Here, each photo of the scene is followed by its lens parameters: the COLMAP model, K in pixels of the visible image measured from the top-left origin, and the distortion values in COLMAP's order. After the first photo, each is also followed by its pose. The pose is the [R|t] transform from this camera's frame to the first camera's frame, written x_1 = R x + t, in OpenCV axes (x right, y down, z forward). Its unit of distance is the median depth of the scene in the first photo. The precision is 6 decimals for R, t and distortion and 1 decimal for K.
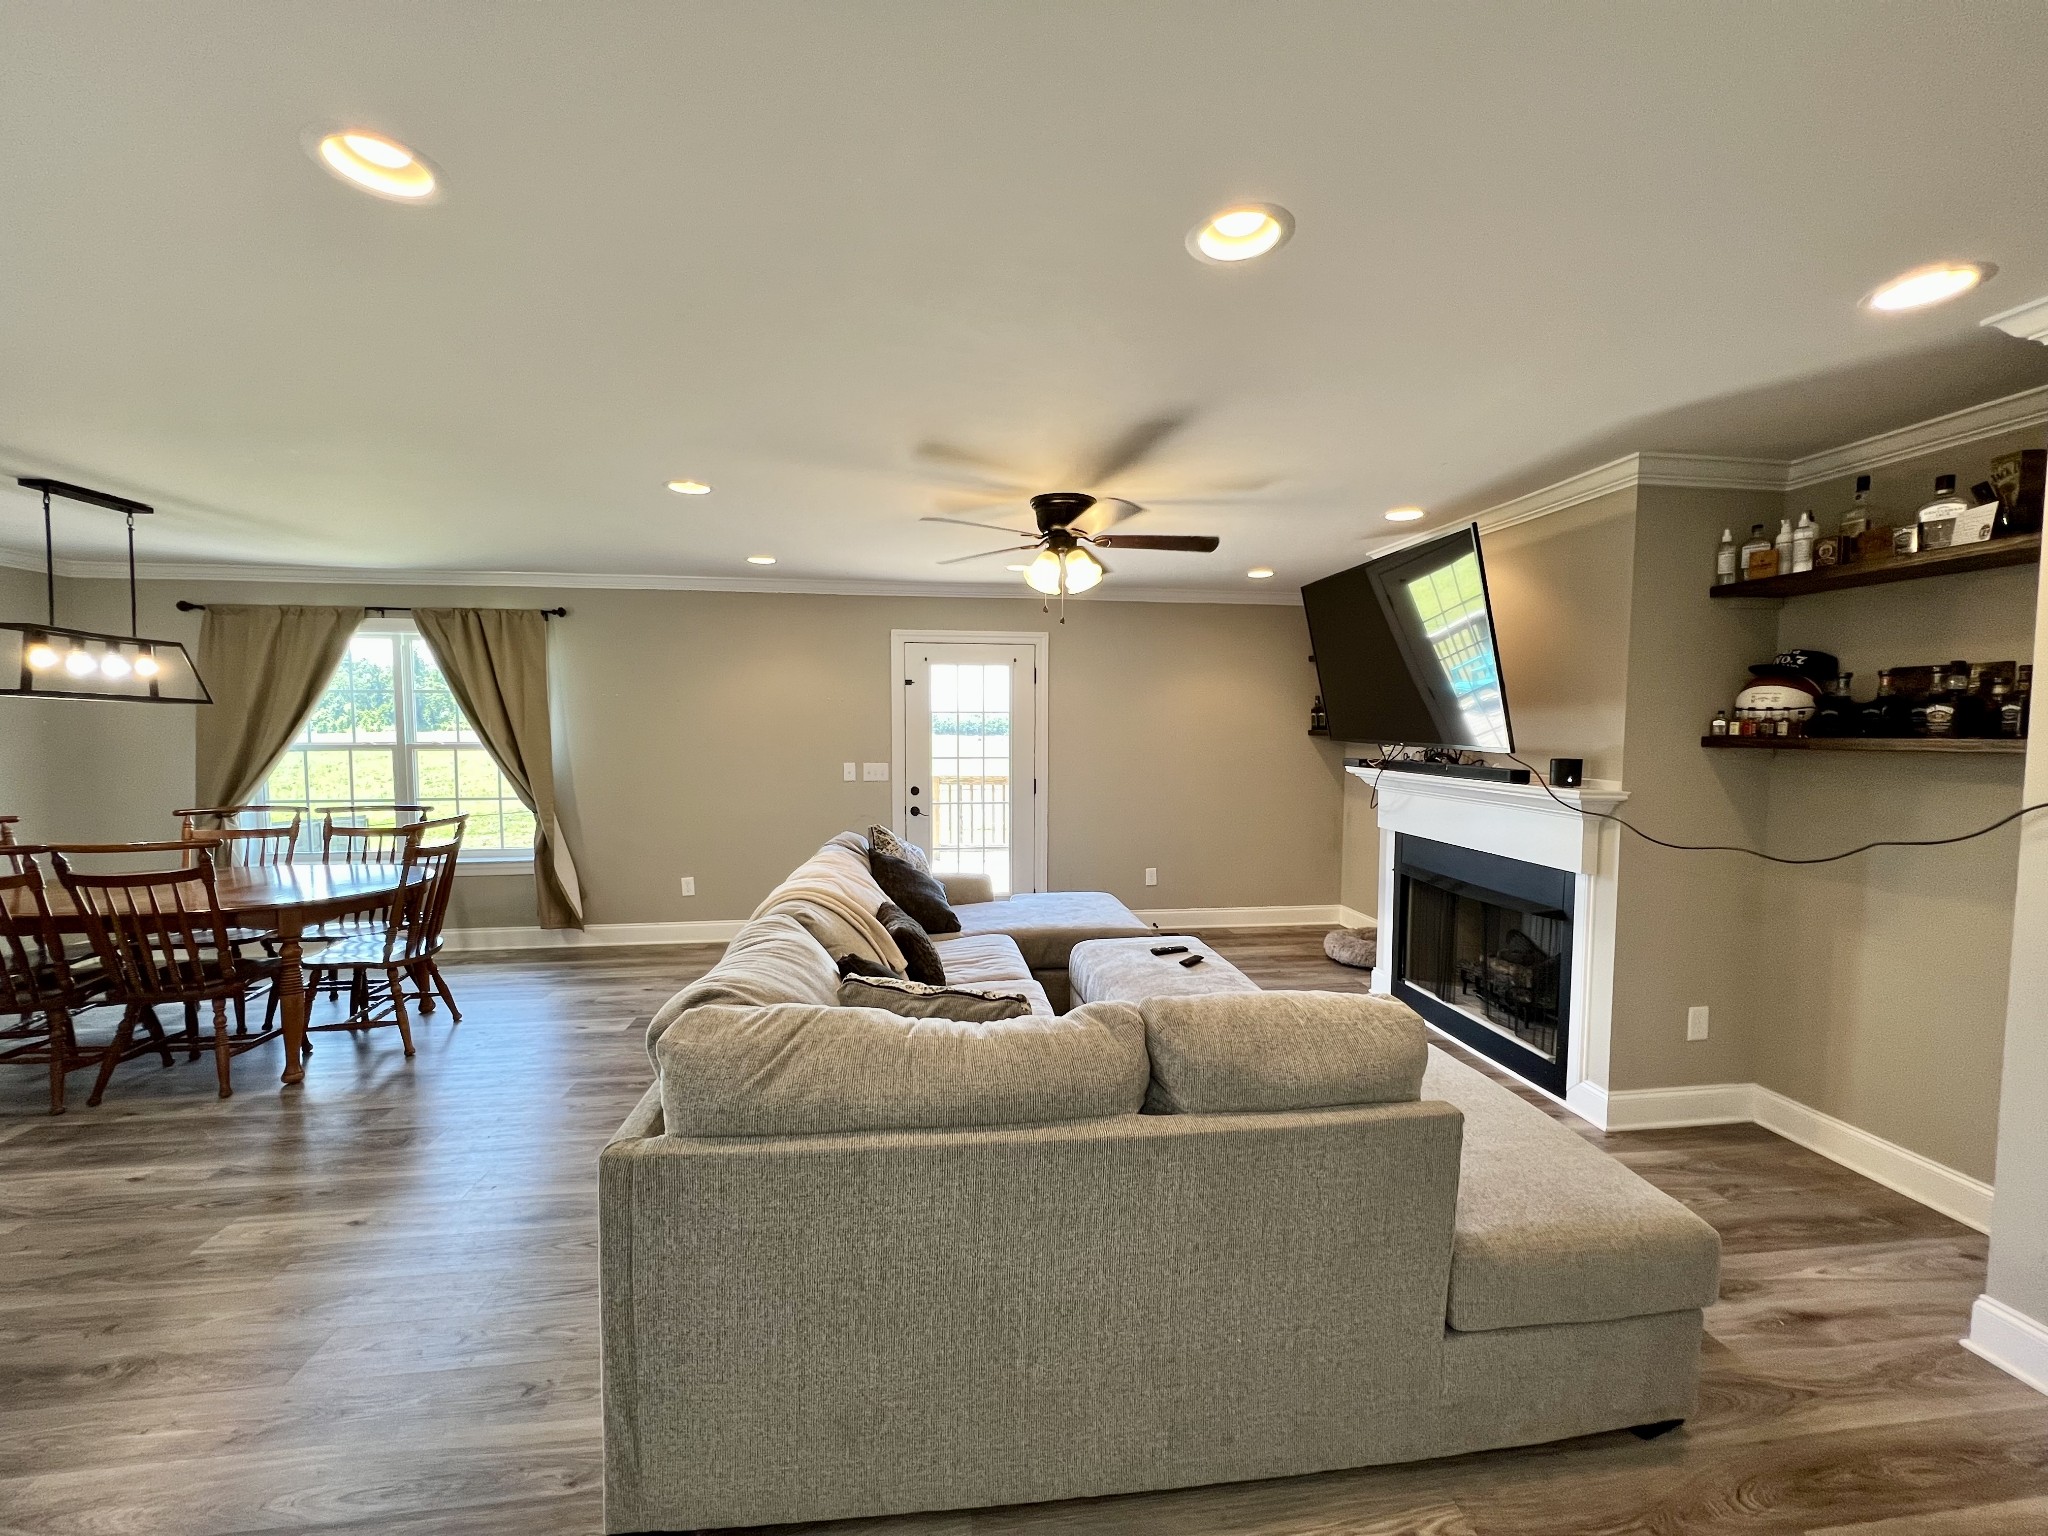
lens RADIAL K [[818.7, 0, 1025.9], [0, 818.7, 771.0], [0, 0, 1]] dist [-0.000484, 0.000226]
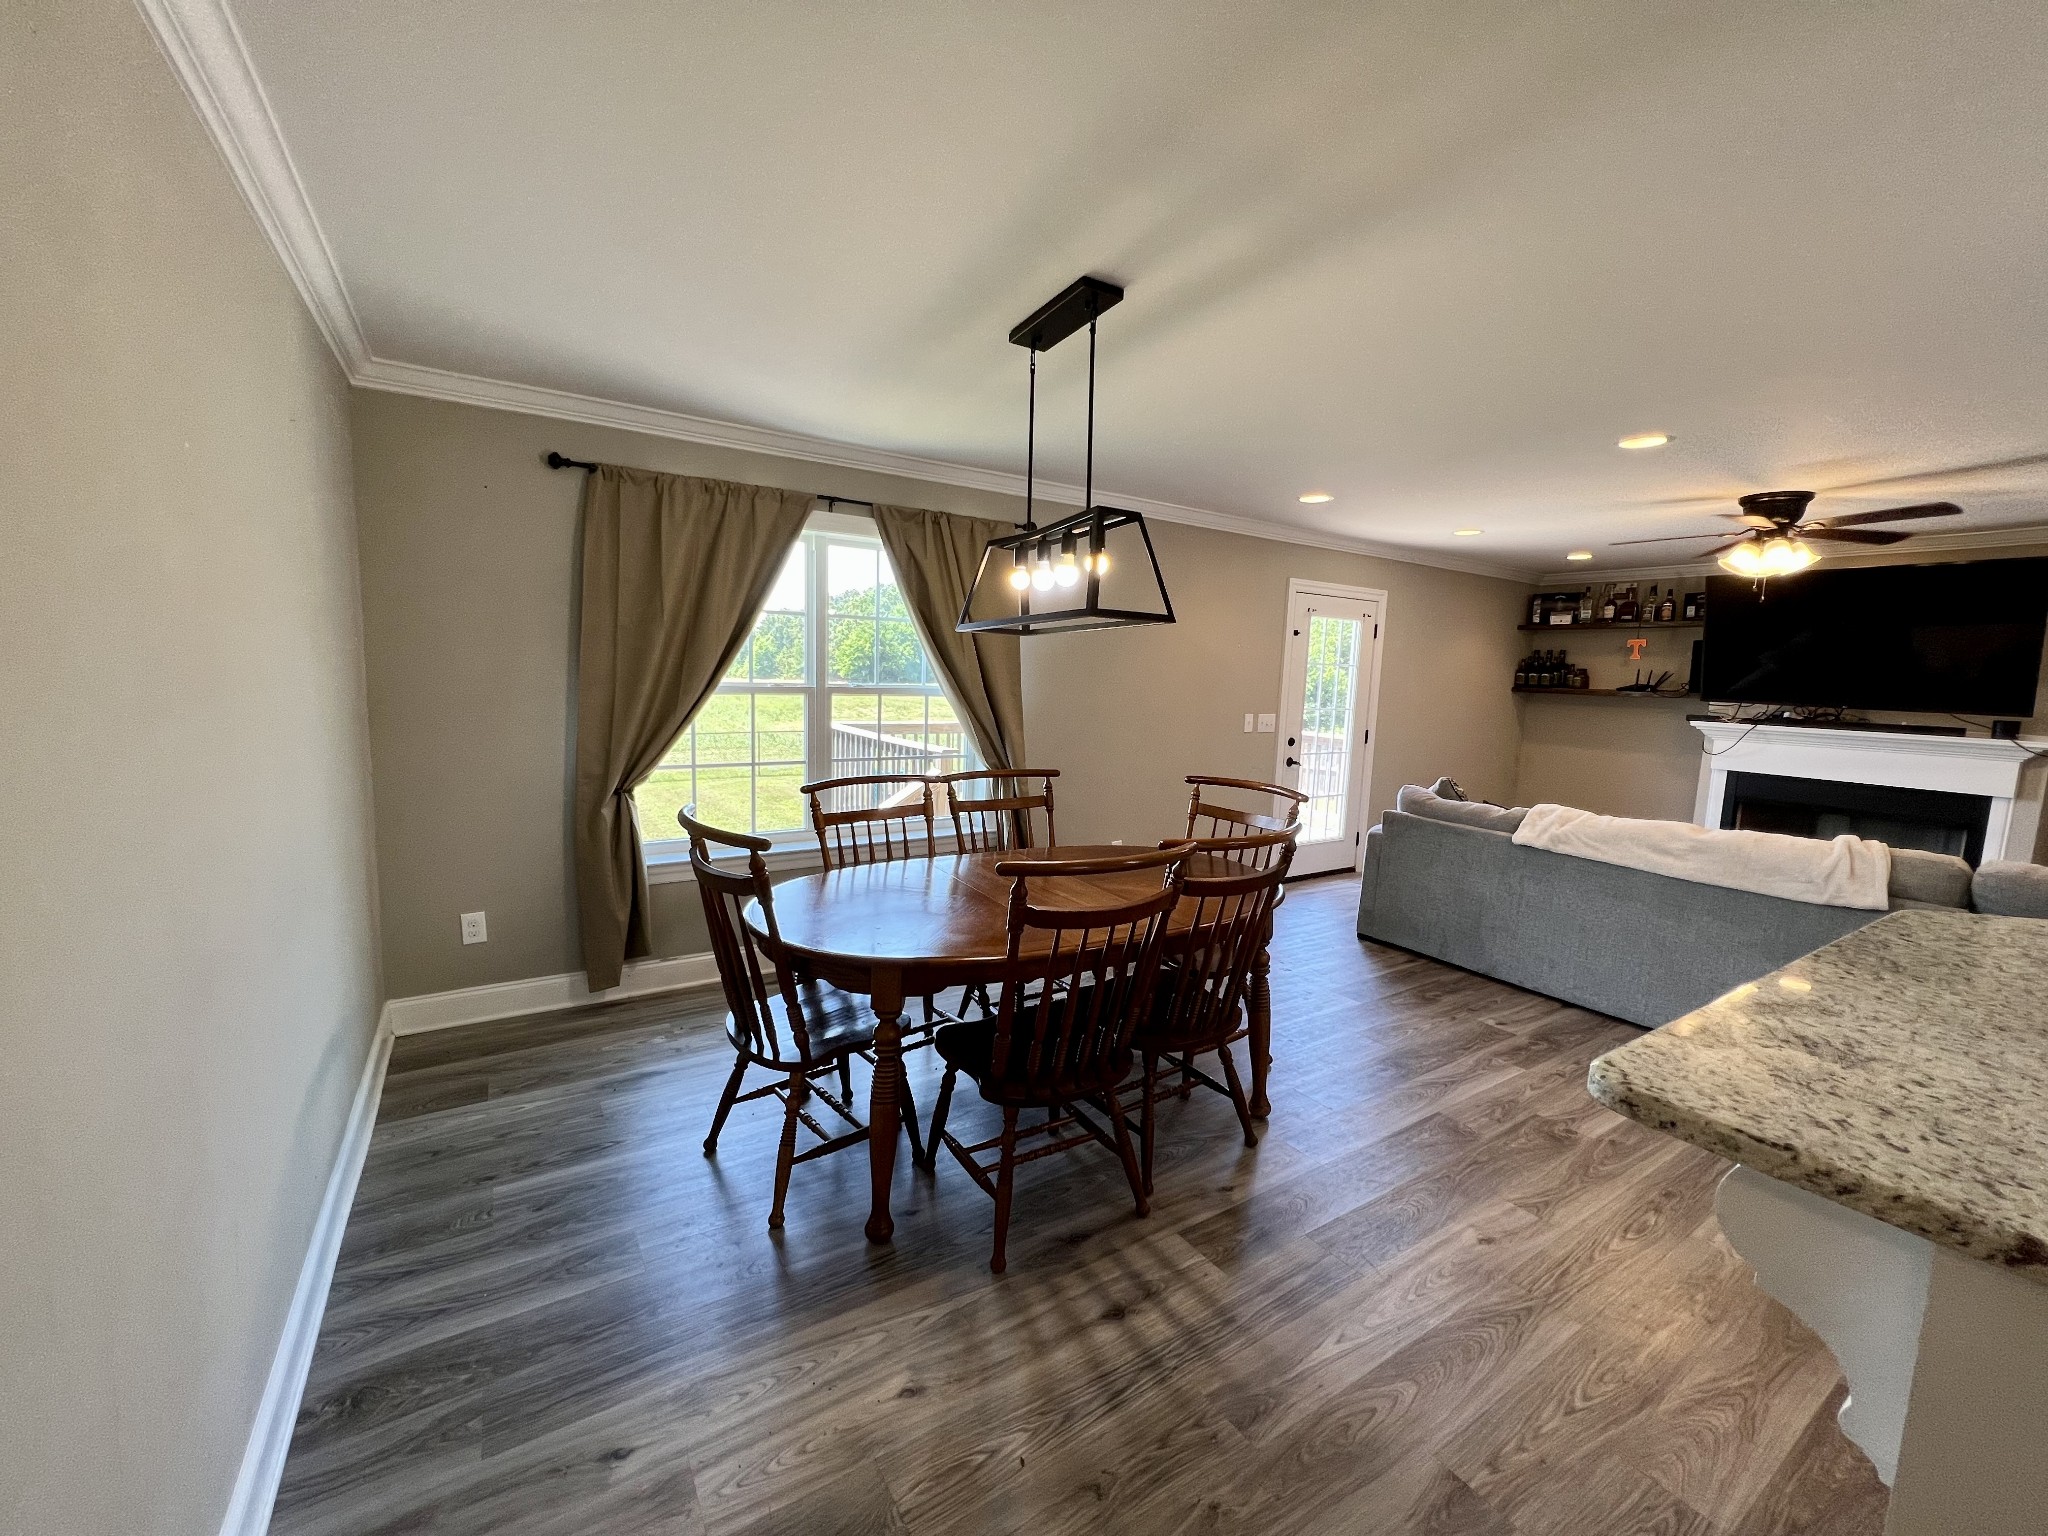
lens RADIAL K [[818.7, 0, 1025.9], [0, 818.7, 771.0], [0, 0, 1]] dist [-0.000484, 0.000226]
pose [[0.903909, -0.025261, 0.426978, -0.950779], [-0.006179, 0.997379, 0.072089, -0.011727], [-0.427680, -0.067800, 0.901384, 0.256902]]
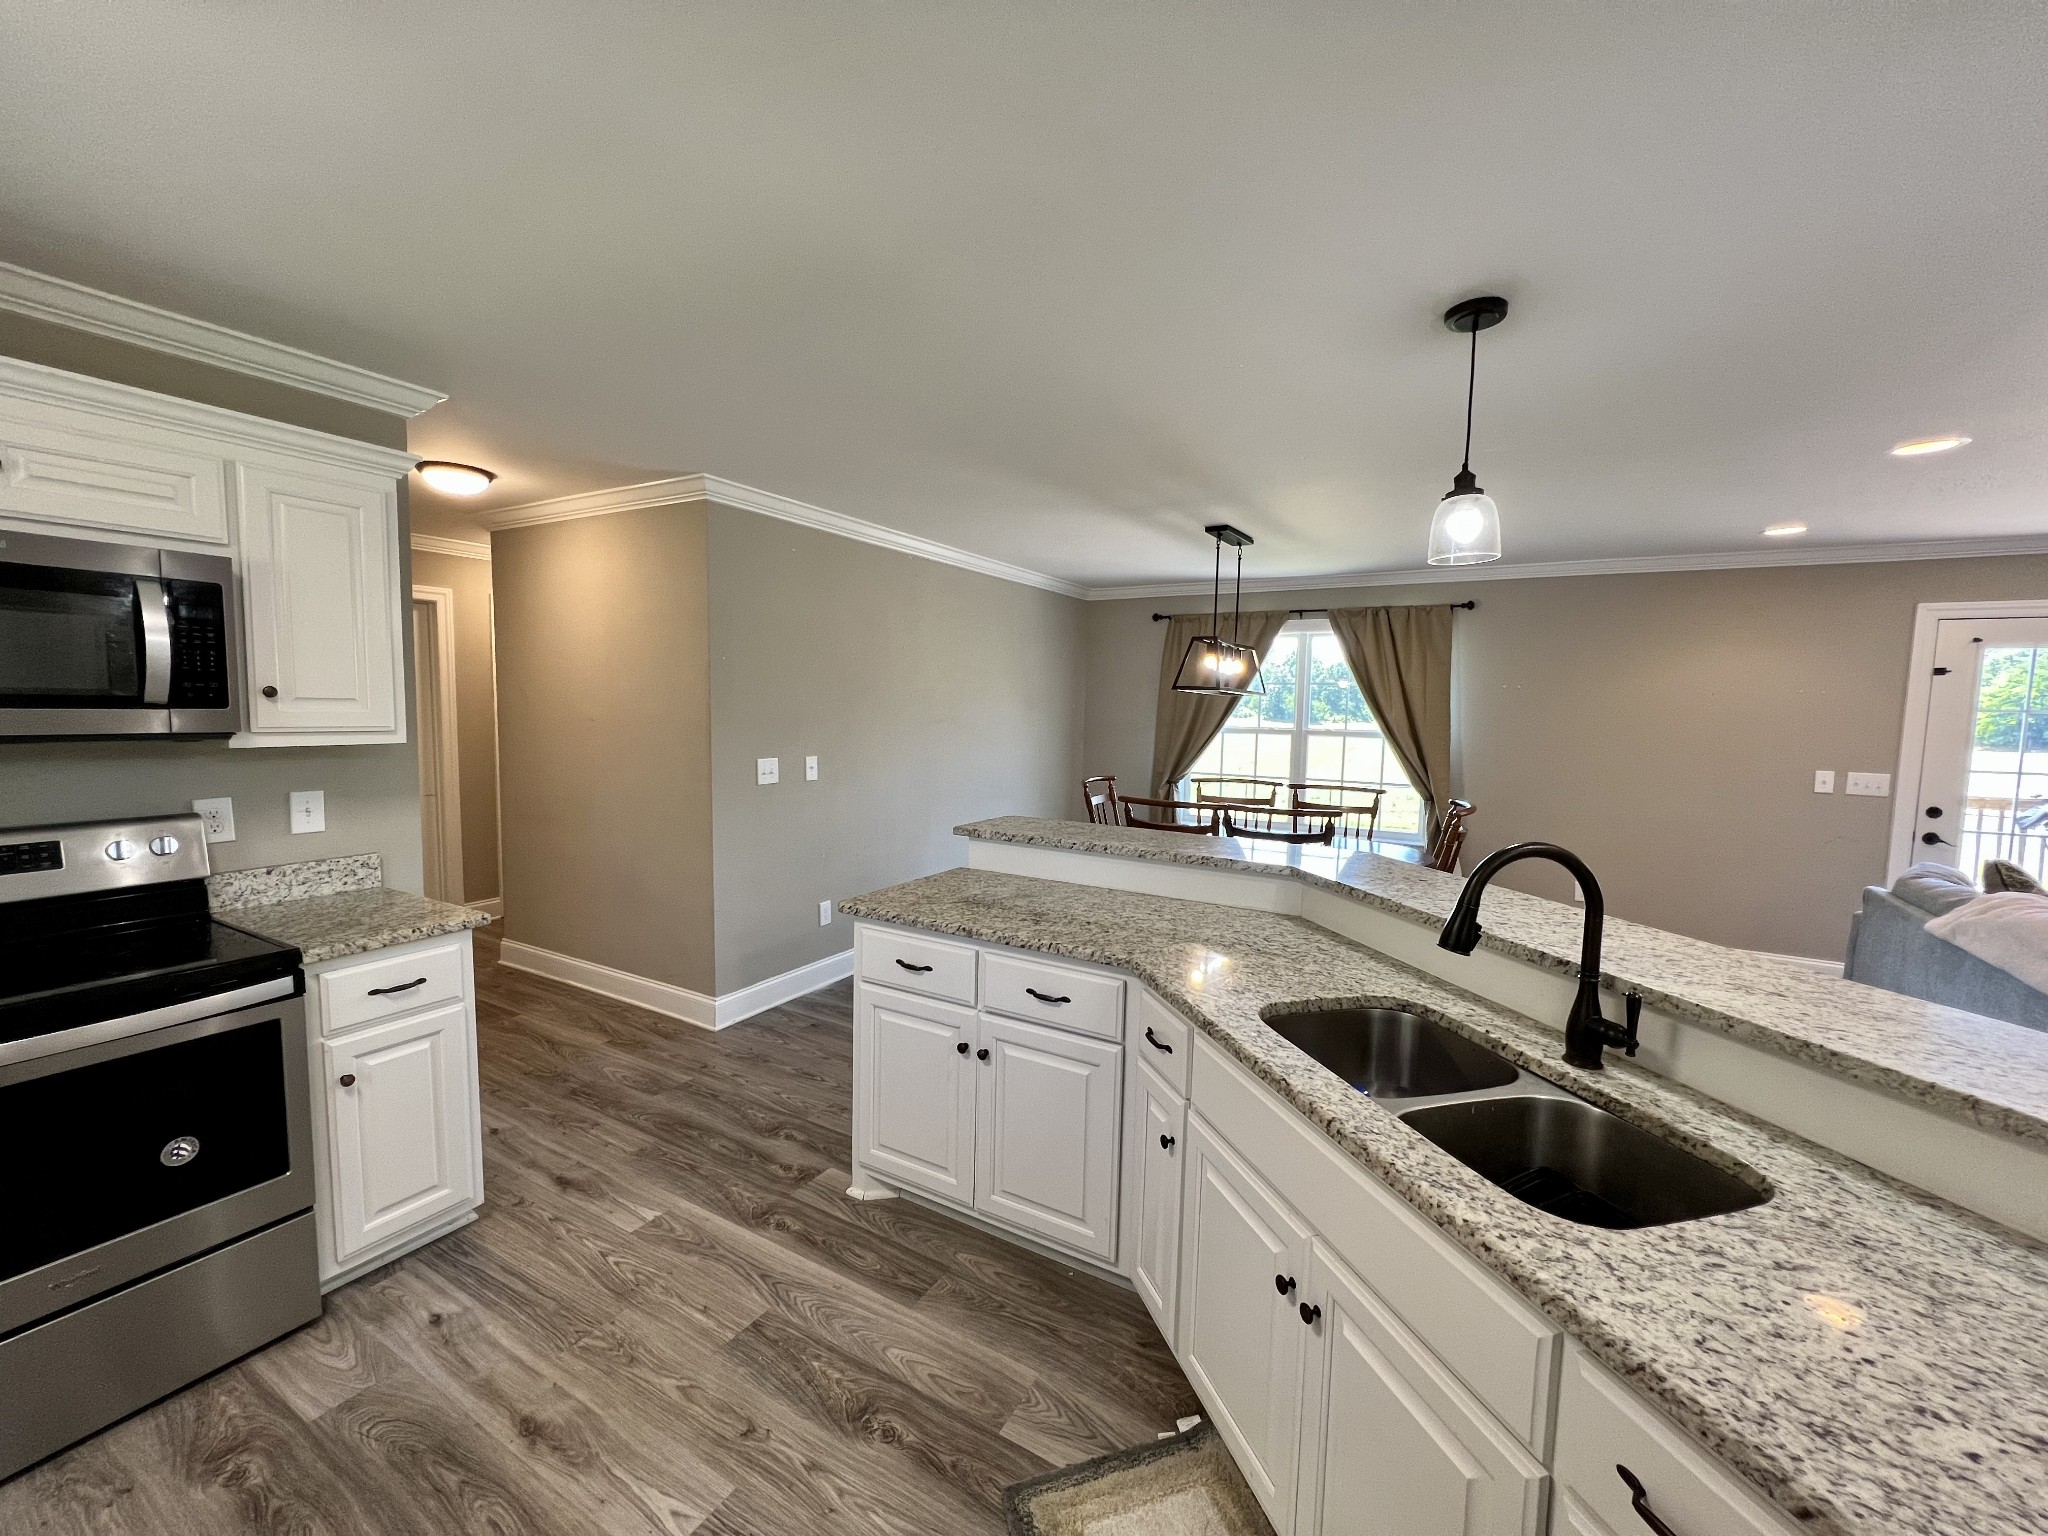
lens RADIAL K [[819.4, 0, 1020.5], [0, 819.4, 771.7], [0, 0, 1]] dist [-0.001835, 0.000109]
pose [[0.792354, 0.065418, -0.606545, -0.389995], [-0.053361, 0.997855, 0.037915, 0.003028], [0.607724, 0.002324, 0.794145, -0.147489]]
